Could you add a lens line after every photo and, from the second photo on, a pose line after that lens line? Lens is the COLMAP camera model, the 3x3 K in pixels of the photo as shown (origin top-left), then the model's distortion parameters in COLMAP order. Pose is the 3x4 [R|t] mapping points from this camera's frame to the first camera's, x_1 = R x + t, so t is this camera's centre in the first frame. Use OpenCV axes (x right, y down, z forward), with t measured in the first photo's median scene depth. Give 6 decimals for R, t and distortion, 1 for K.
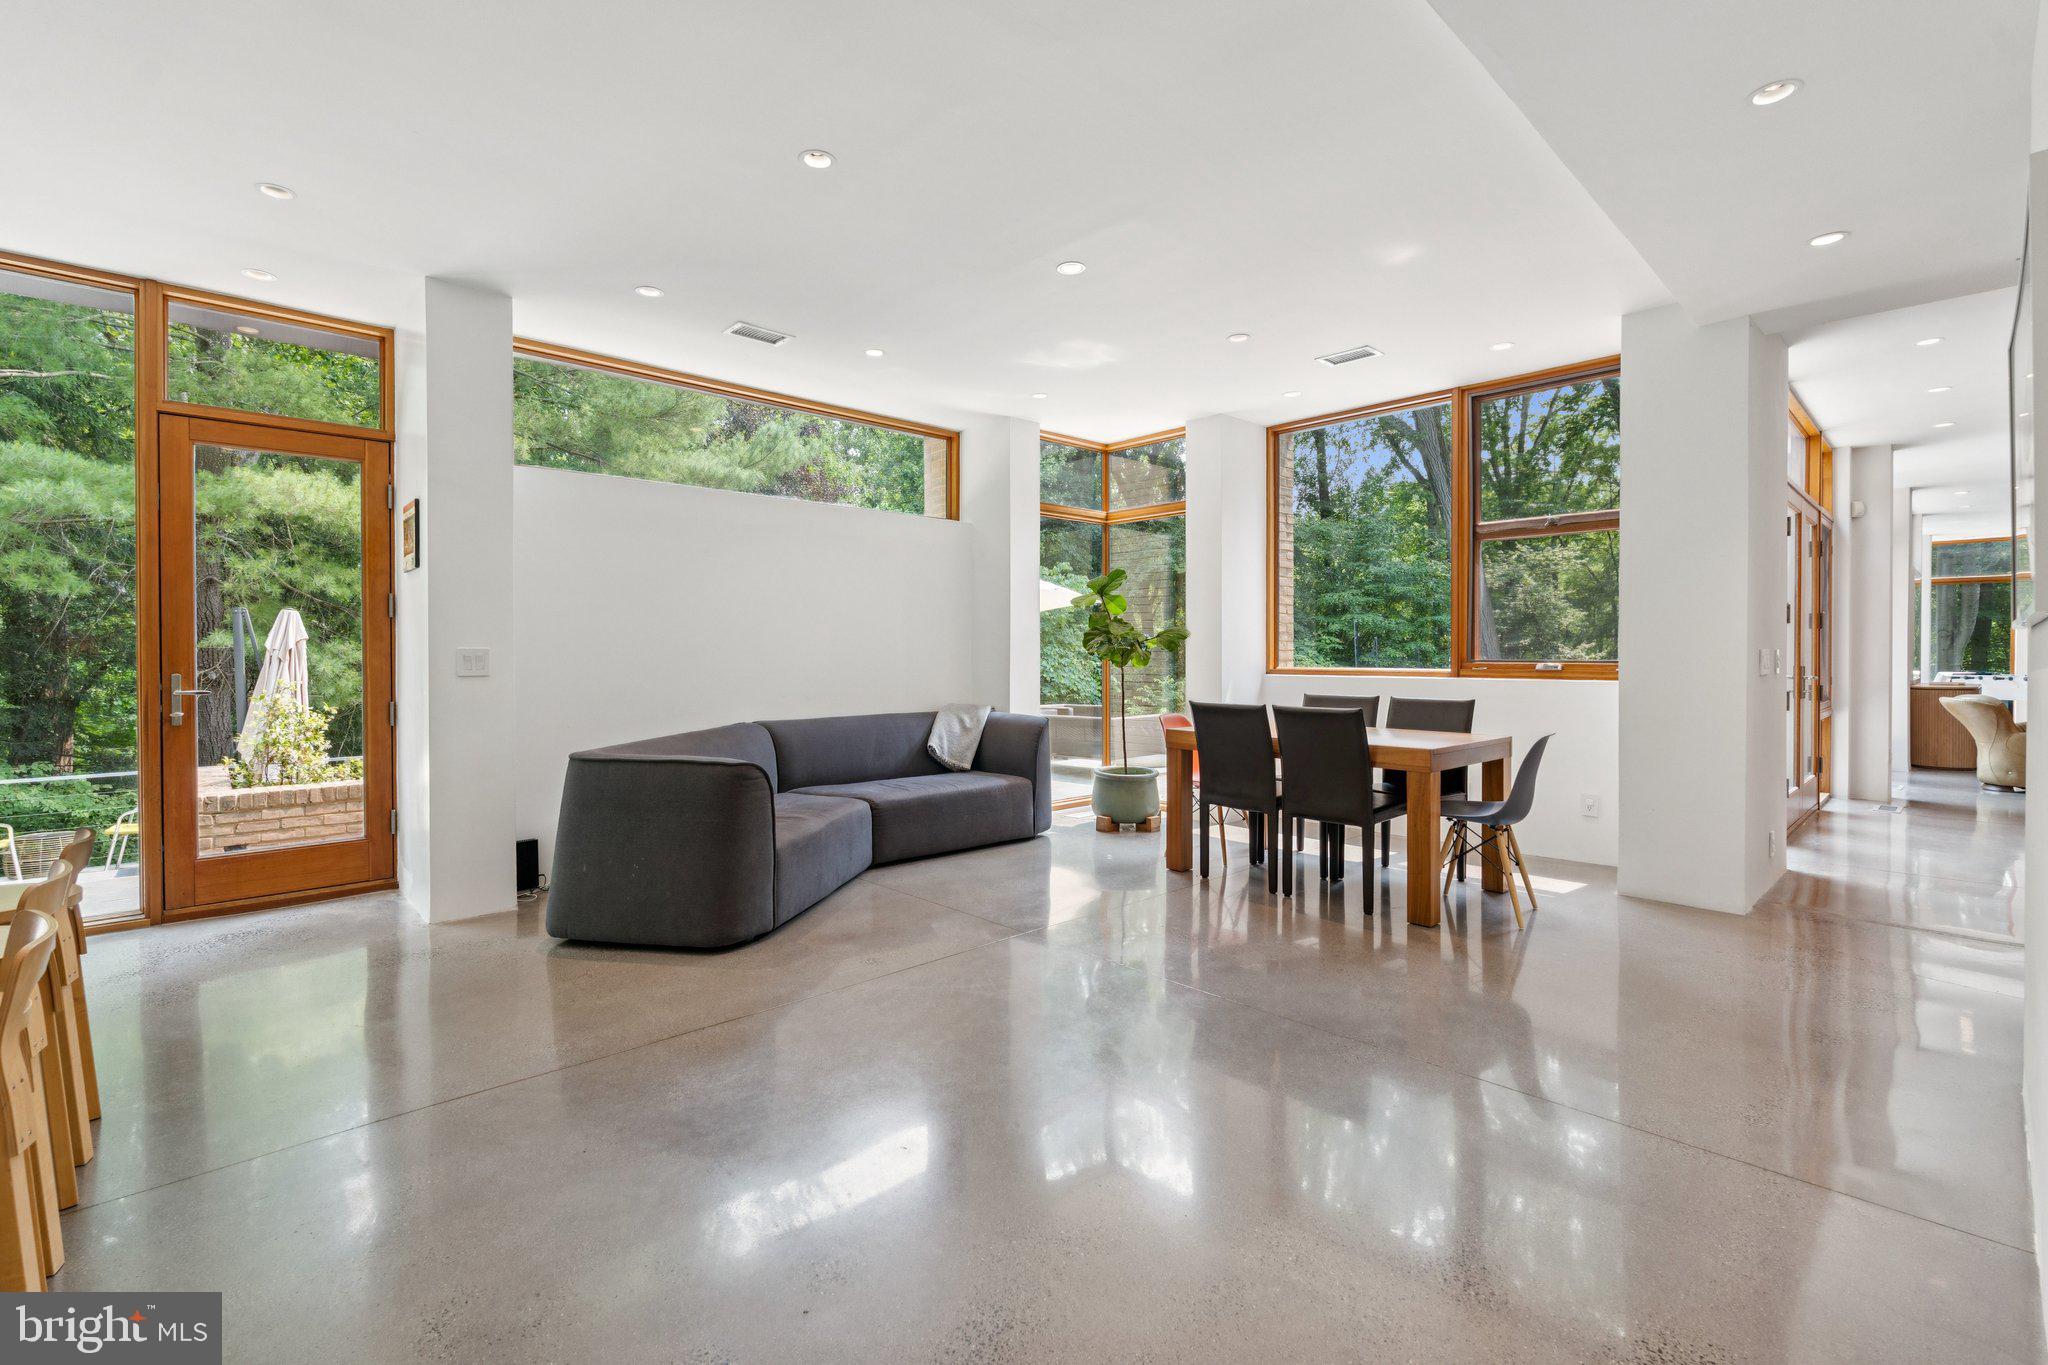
lens RADIAL K [[897.7, 0, 1000.0], [0, 897.7, 651.6], [0, 0, 1]] dist [-0.008740, 0.000079]
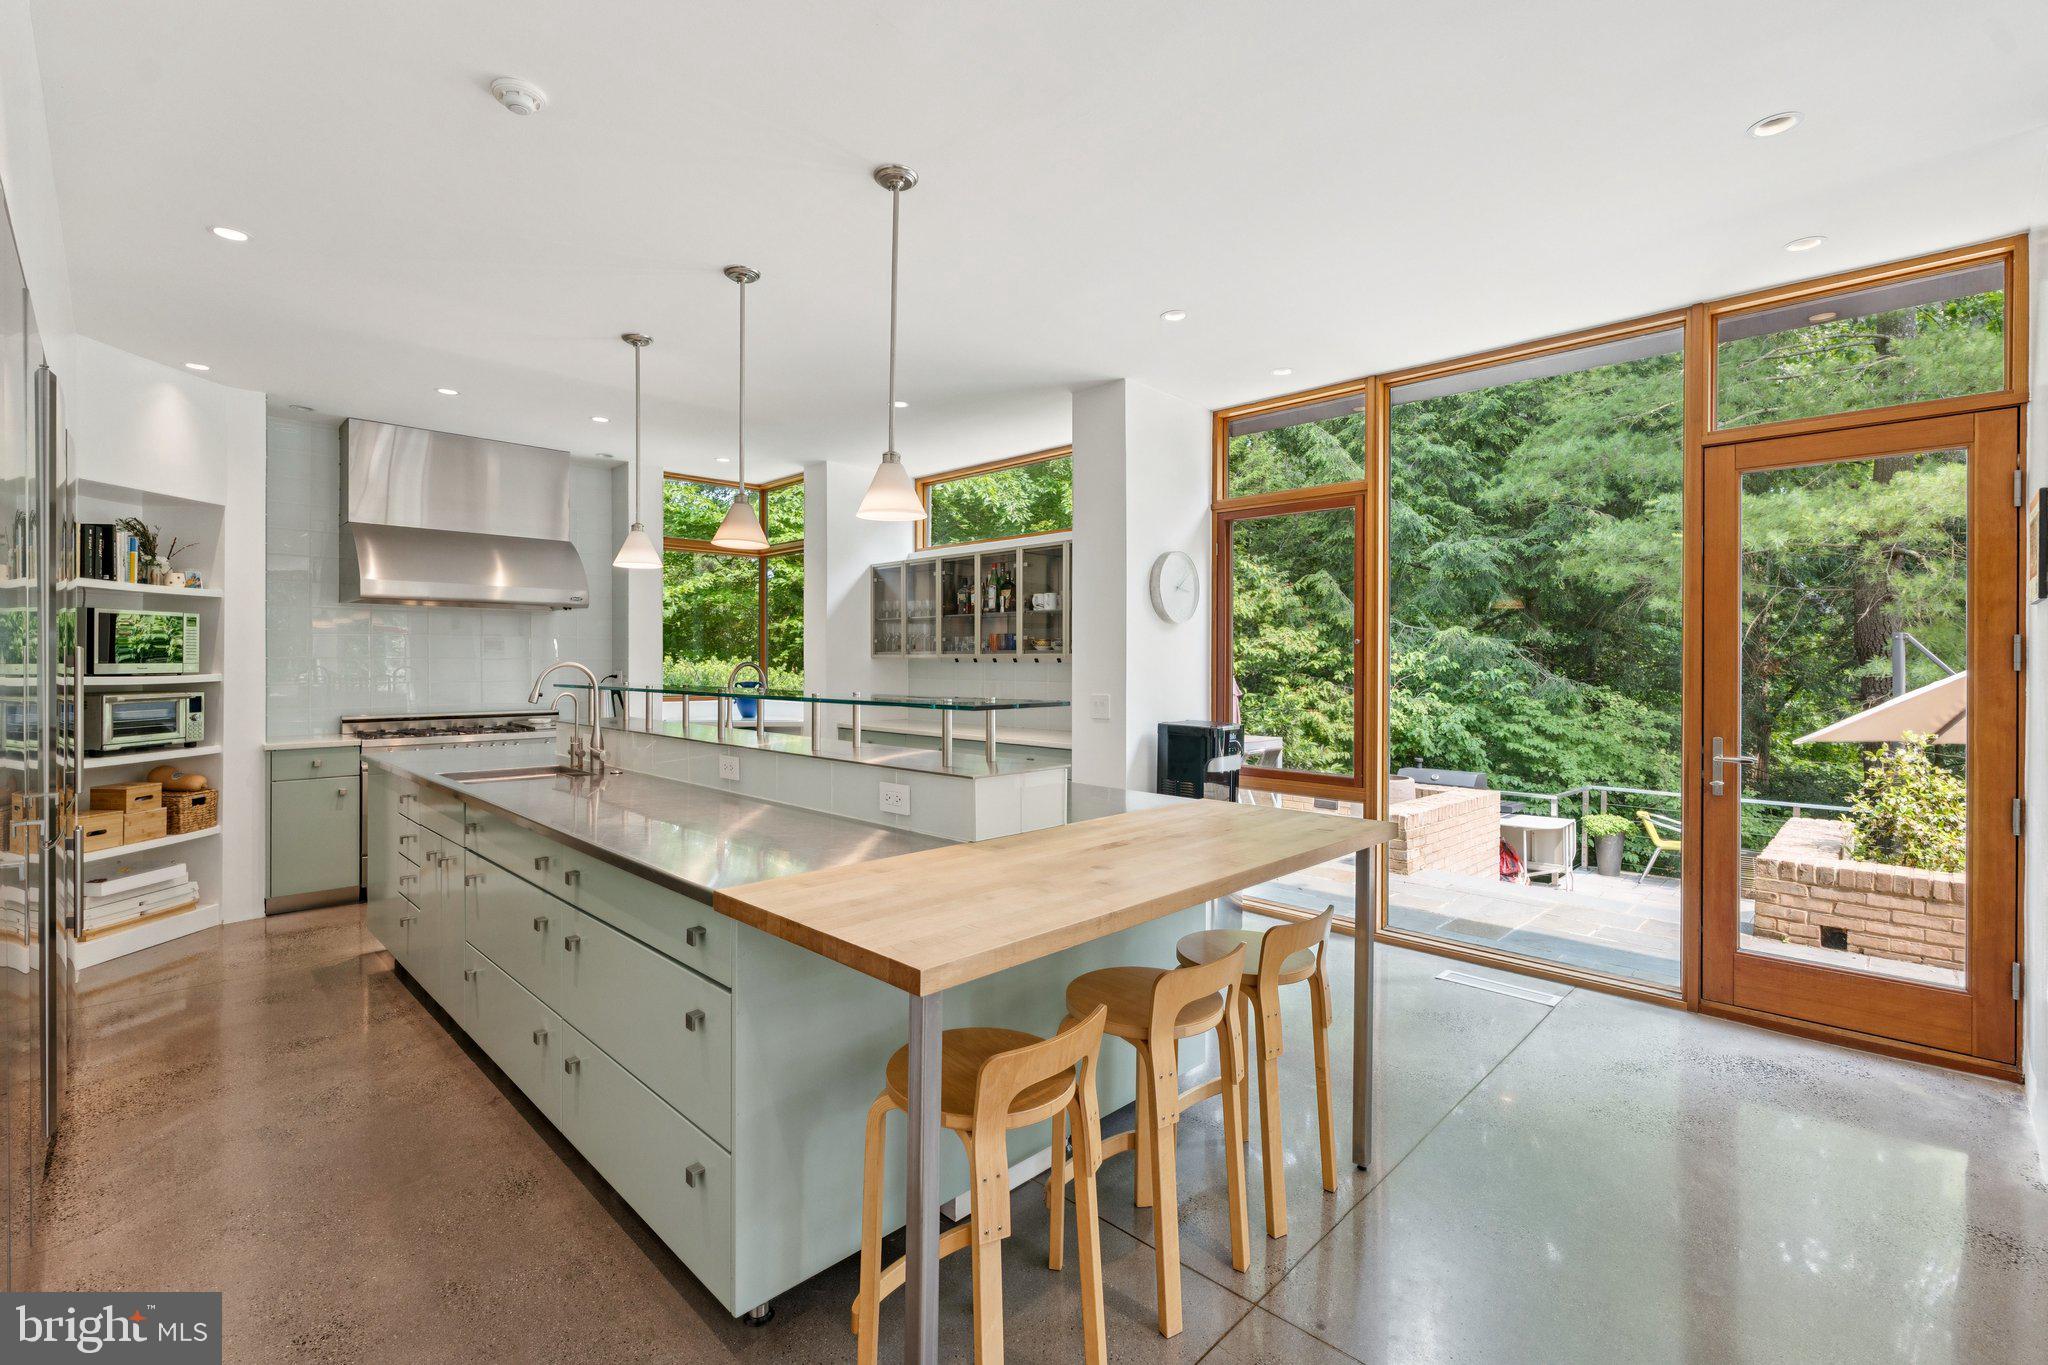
lens RADIAL K [[897.7, 0, 1018.7], [0, 897.7, 666.6], [0, 0, 1]] dist [-0.008740, 0.000079]
pose [[0.052566, 0.005182, -0.998604, -0.065622], [-0.004553, 0.999977, 0.004949, -0.041779], [0.998607, 0.004286, 0.052588, 0.230491]]
